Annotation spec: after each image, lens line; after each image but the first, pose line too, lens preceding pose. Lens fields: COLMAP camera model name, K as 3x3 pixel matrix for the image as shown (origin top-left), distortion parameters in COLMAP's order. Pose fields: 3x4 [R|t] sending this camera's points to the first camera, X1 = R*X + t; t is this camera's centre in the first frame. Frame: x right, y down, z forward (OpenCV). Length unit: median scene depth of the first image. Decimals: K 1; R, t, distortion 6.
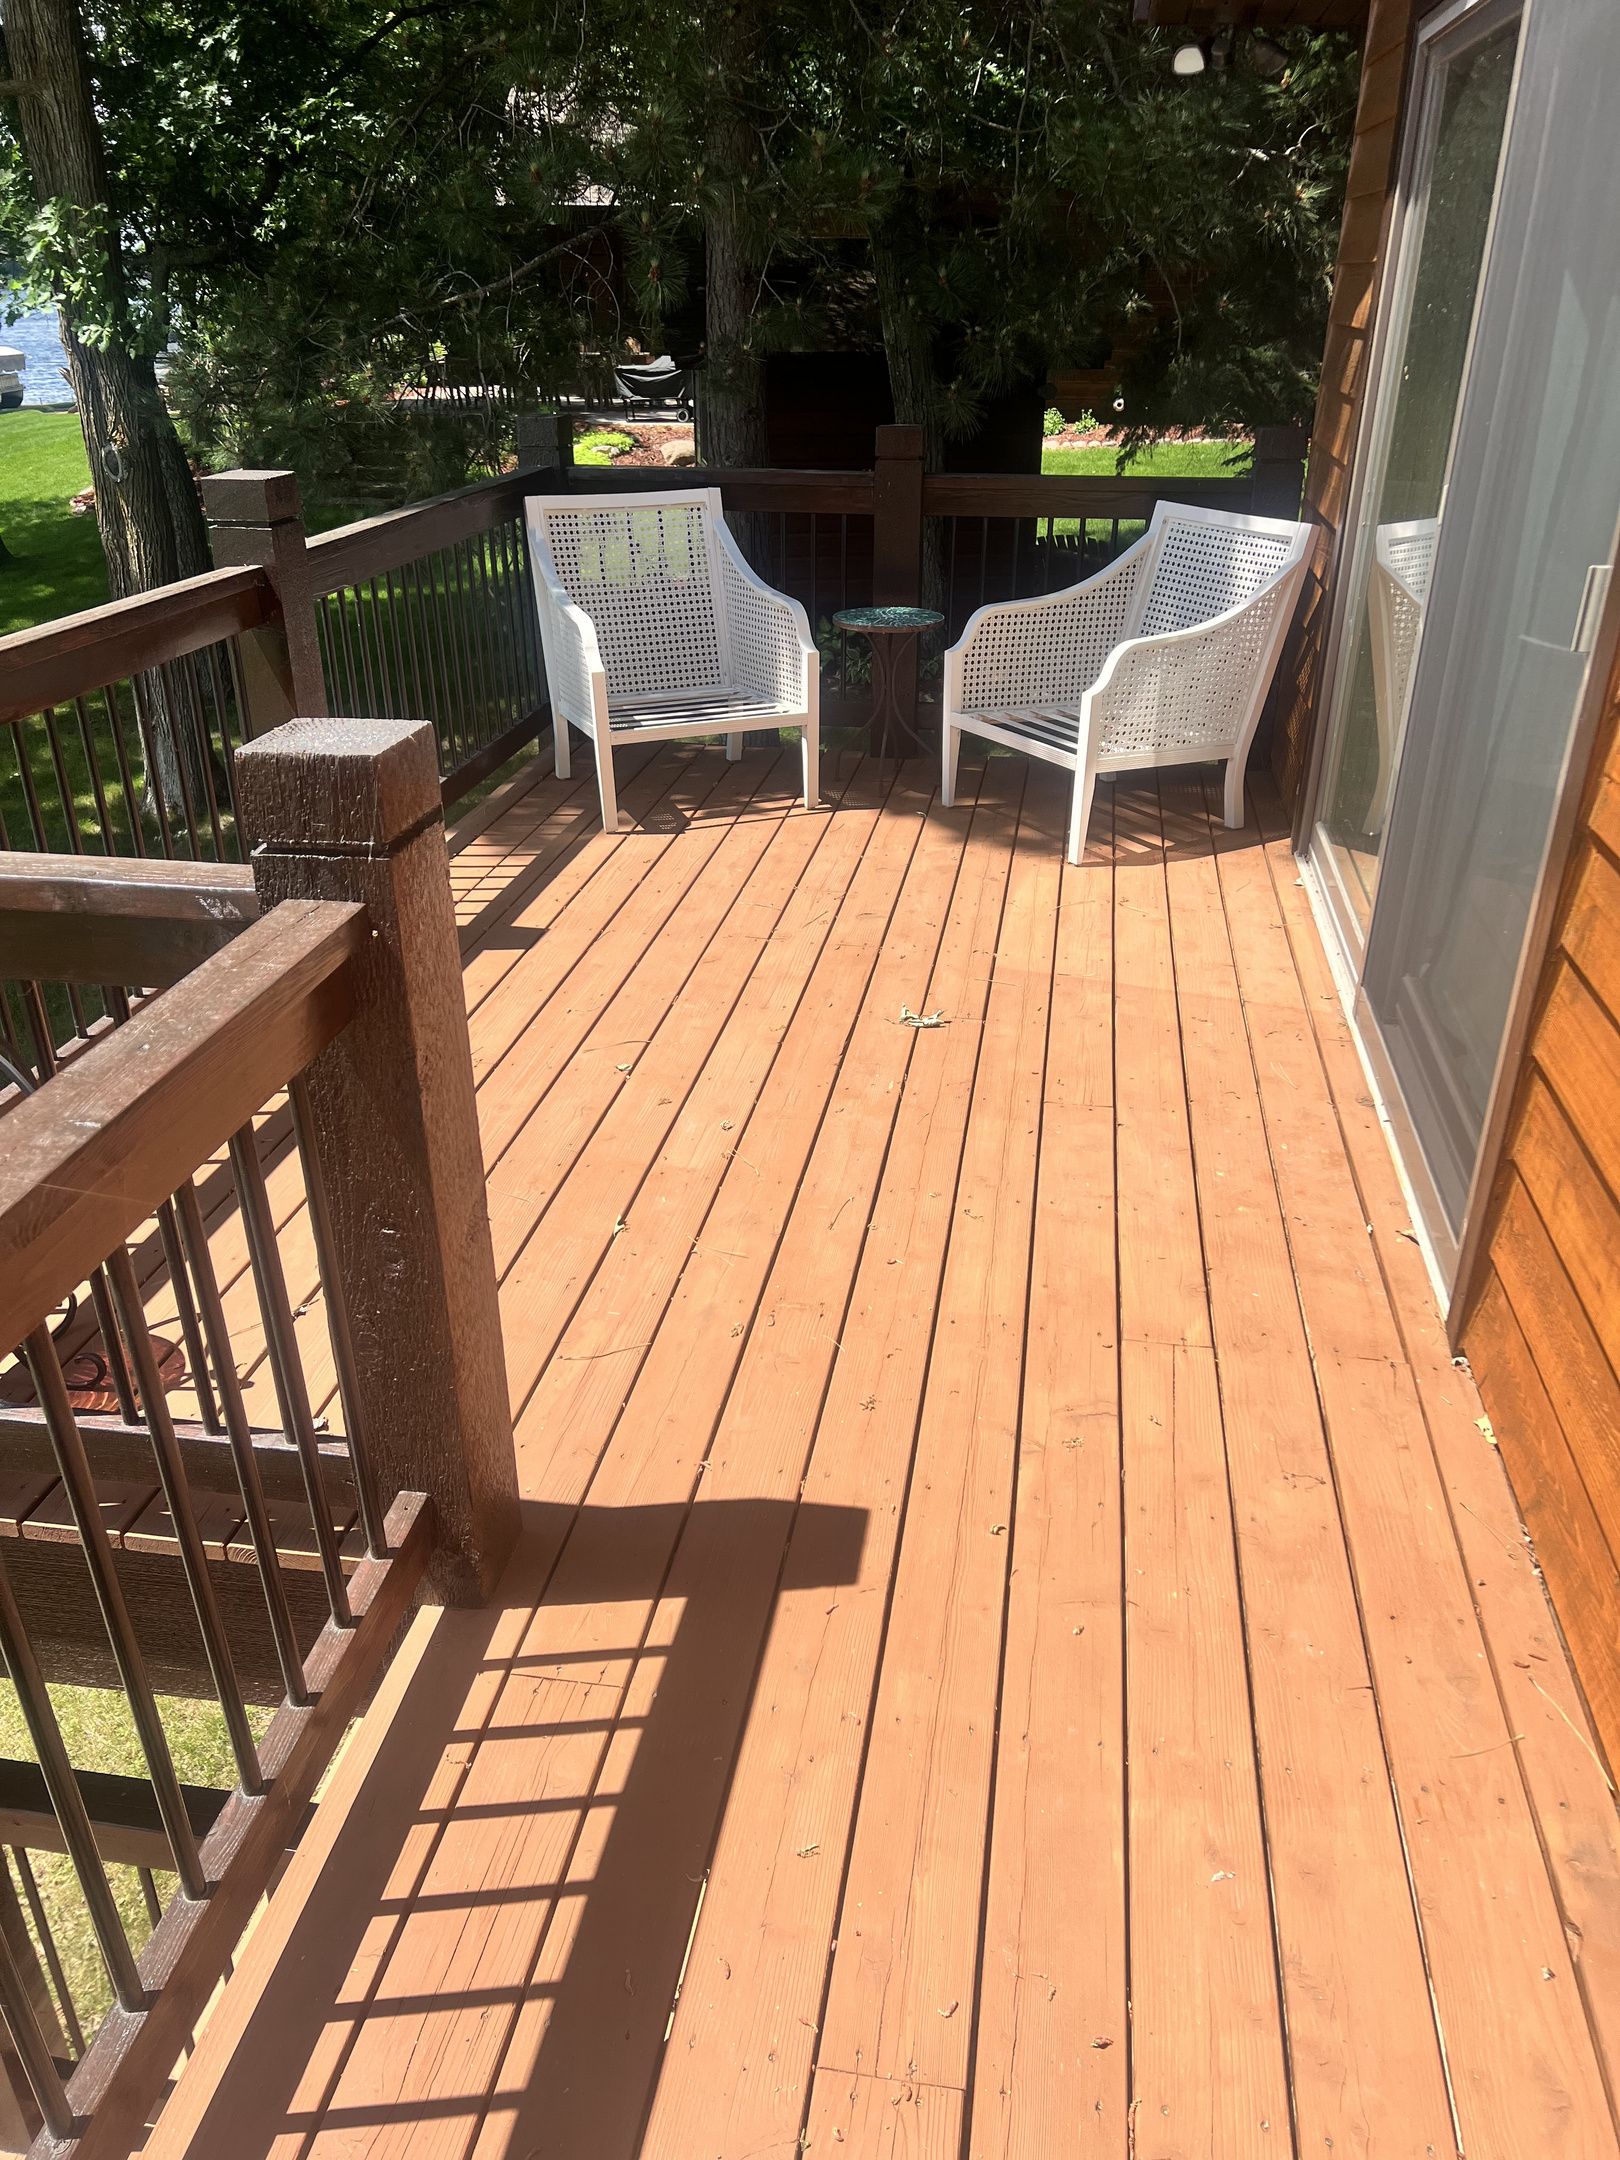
lens RADIAL K [[1636.4, 0, 808.8], [0, 1636.4, 1079.9], [0, 0, 1]] dist [0.051426, 0.000727]
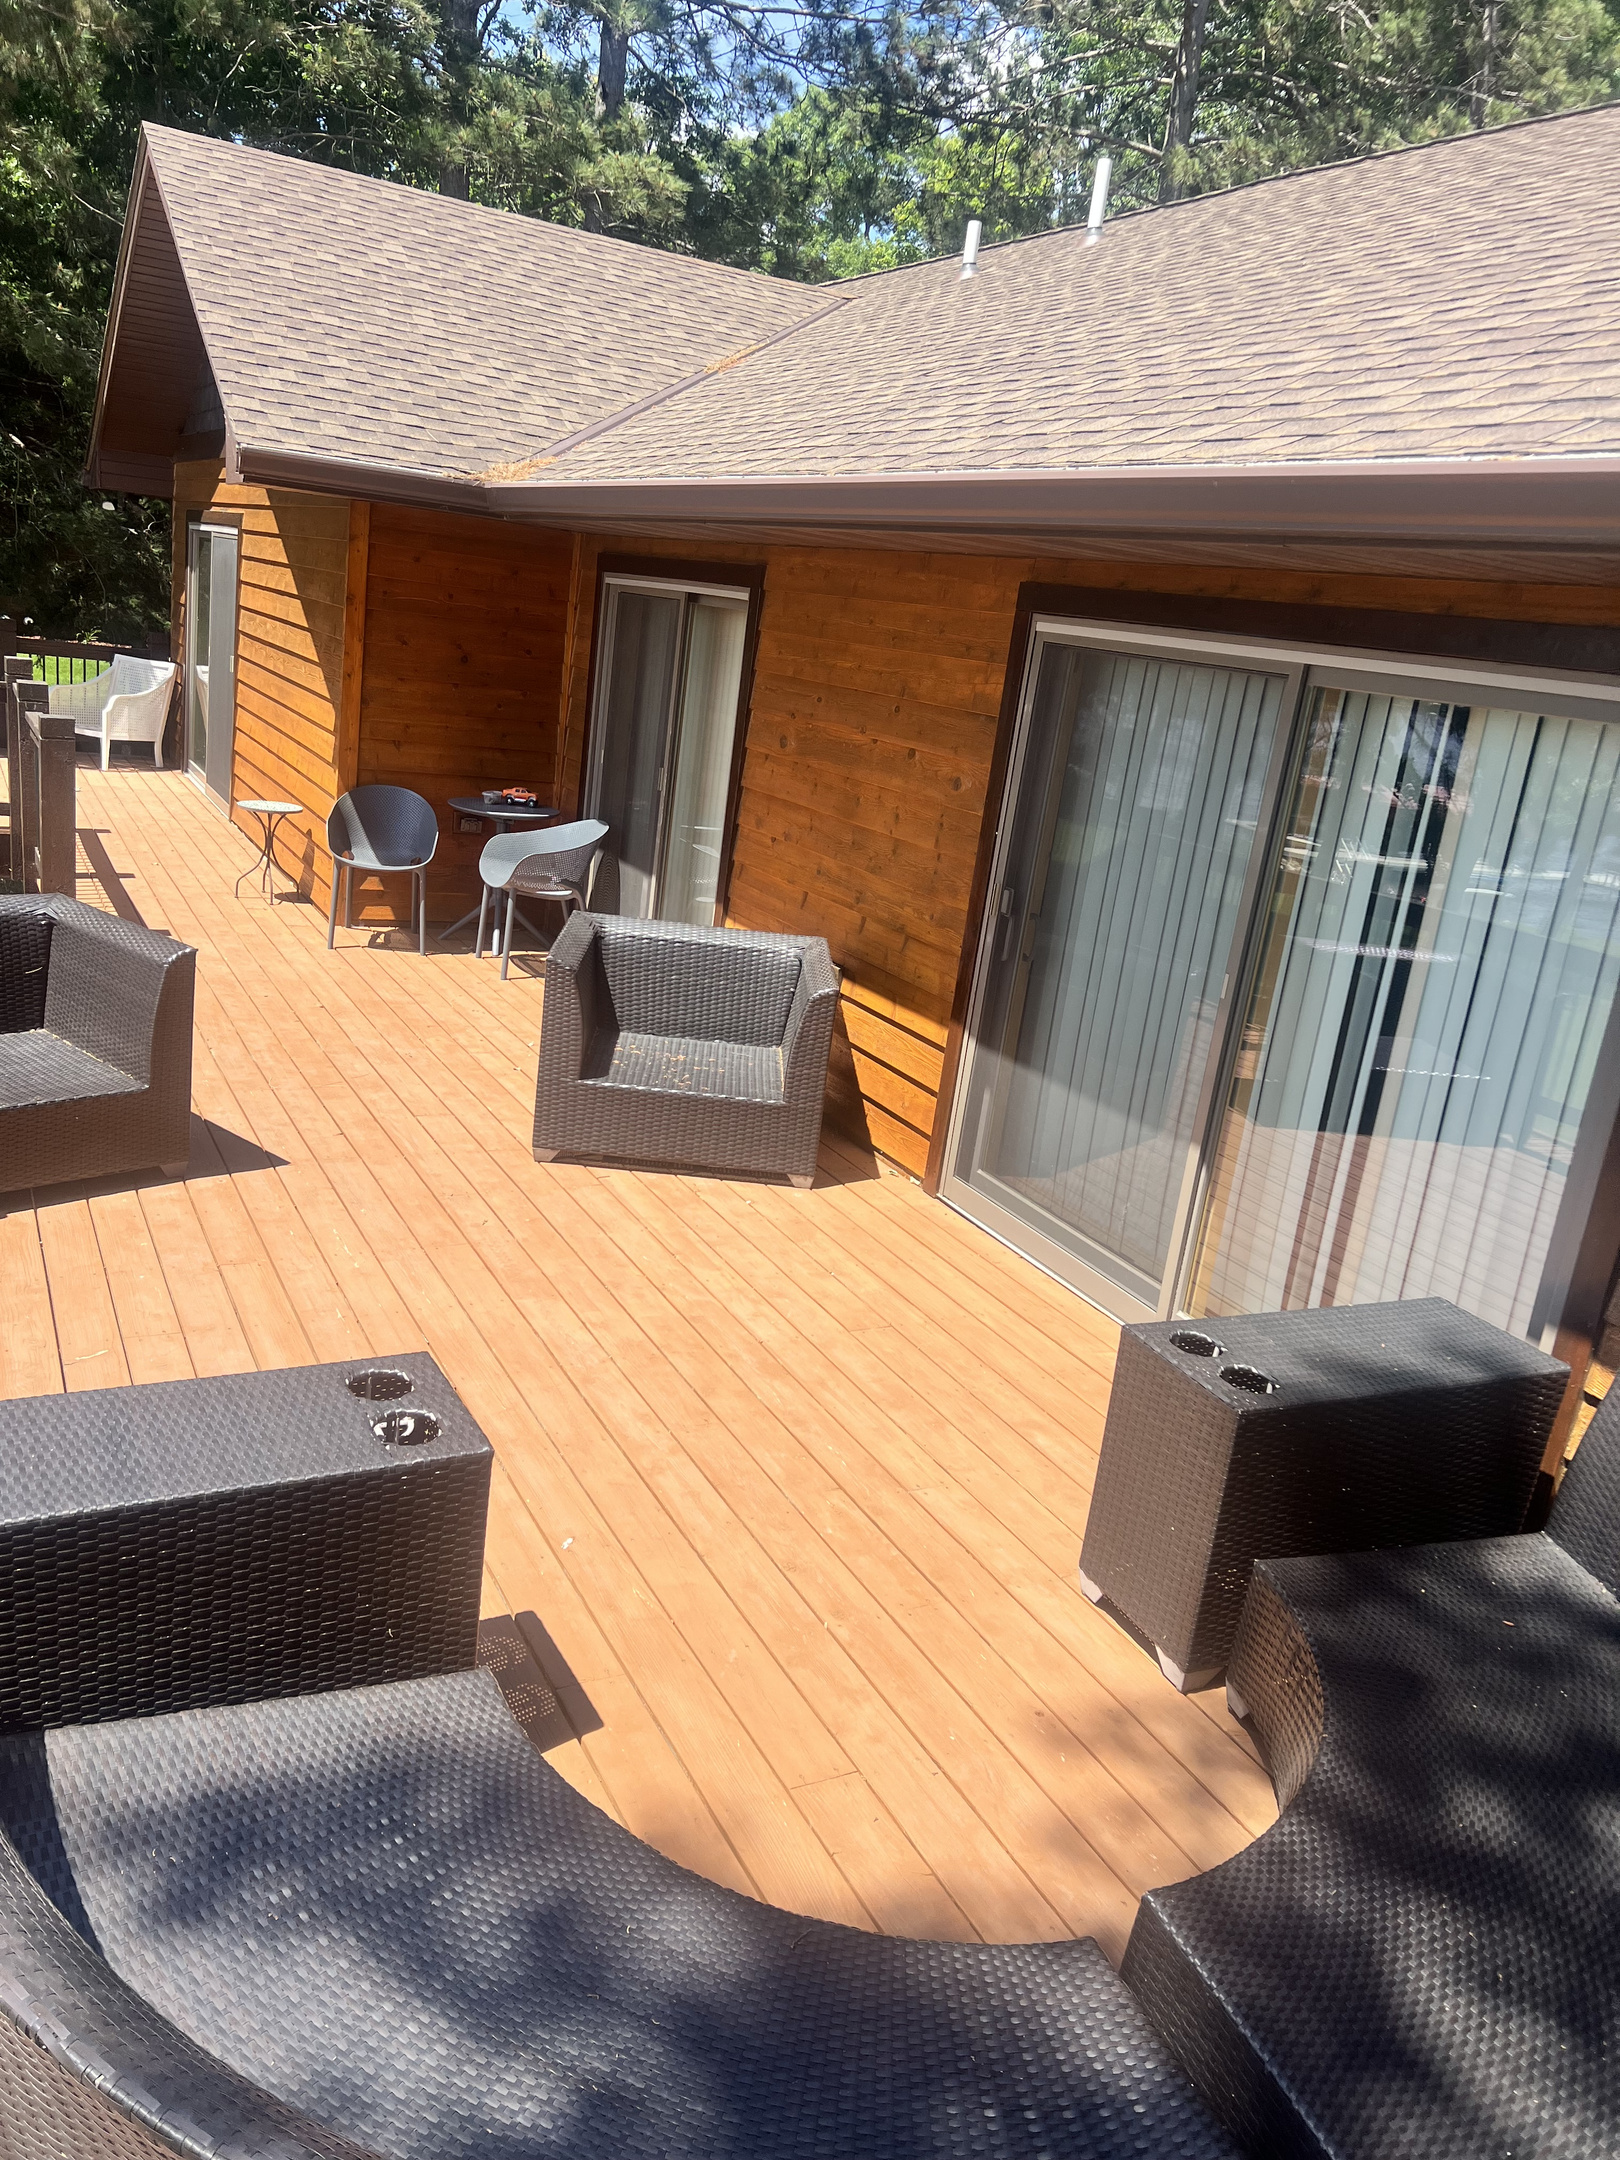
lens RADIAL K [[1636.4, 0, 792.7], [0, 1636.4, 1093.9], [0, 0, 1]] dist [0.051426, 0.000727]
pose [[0.801876, -0.064201, 0.594032, -0.644655], [0.135575, 0.987829, -0.076248, 0.831937], [-0.581906, 0.141678, 0.800820, -1.994316]]
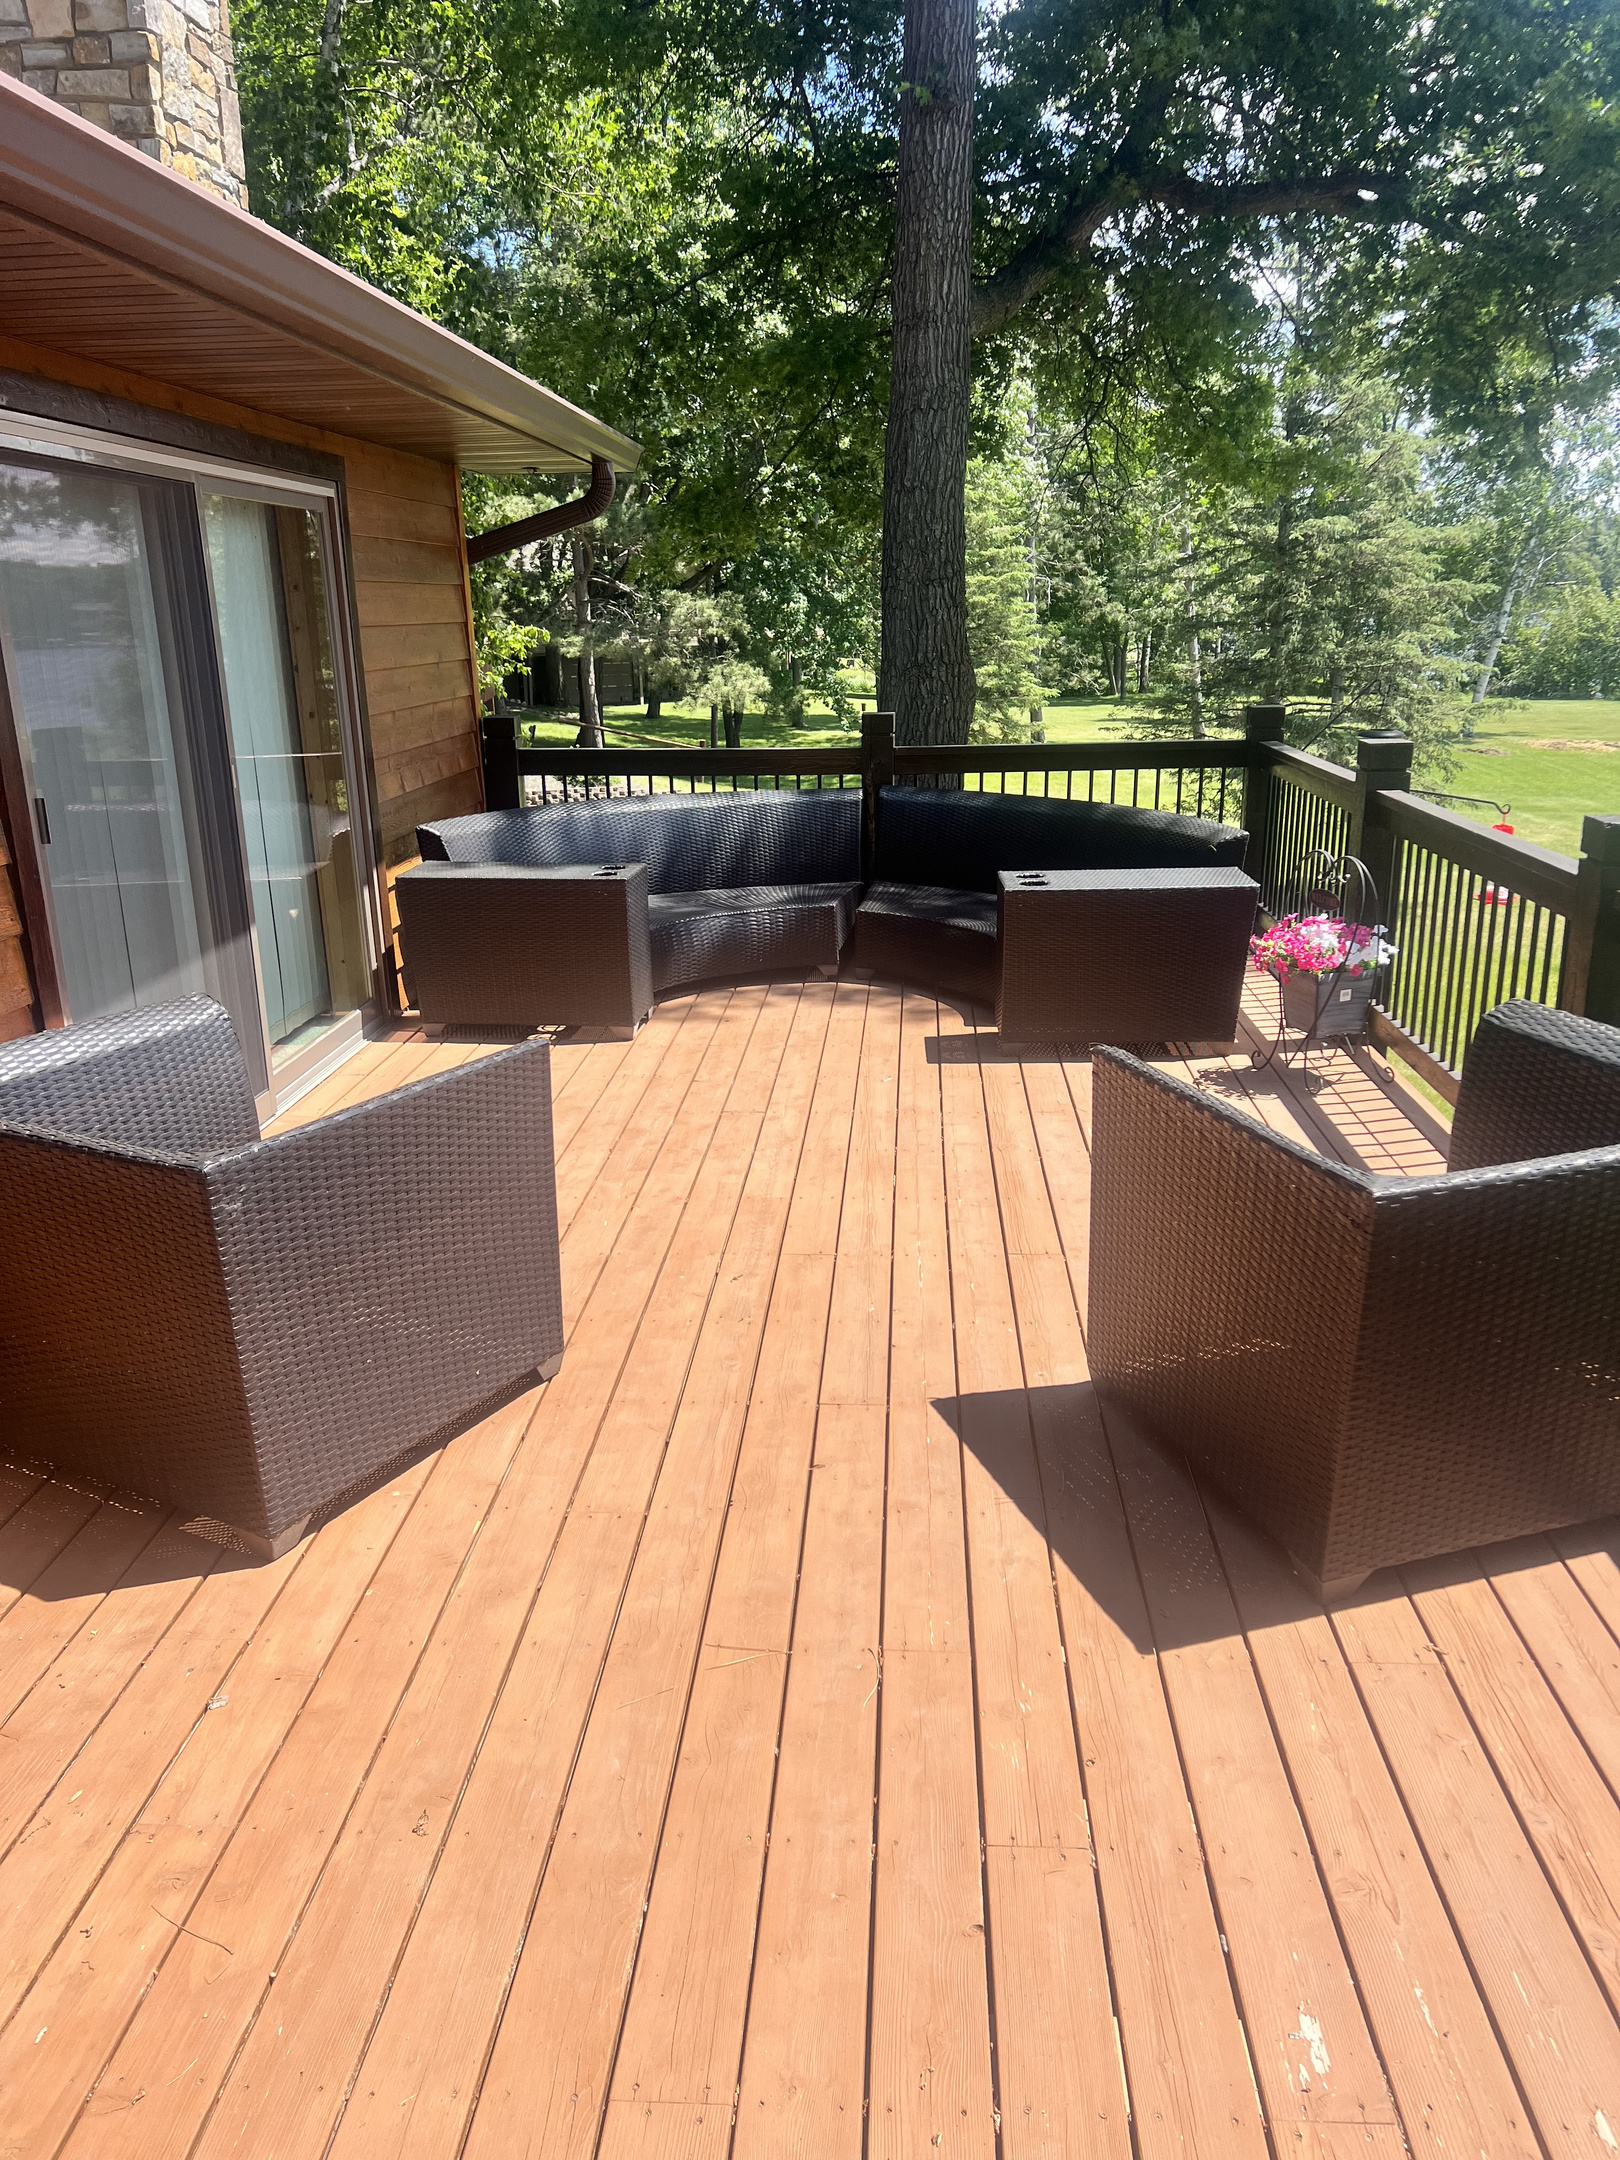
lens RADIAL K [[1636.4, 0, 803.9], [0, 1636.4, 1067.8], [0, 0, 1]] dist [0.051426, 0.000727]
pose [[-0.995255, 0.050154, -0.083378, 0.330751], [-0.017263, 0.752302, 0.658592, -0.467340], [0.095757, 0.656906, -0.747867, 1.033176]]
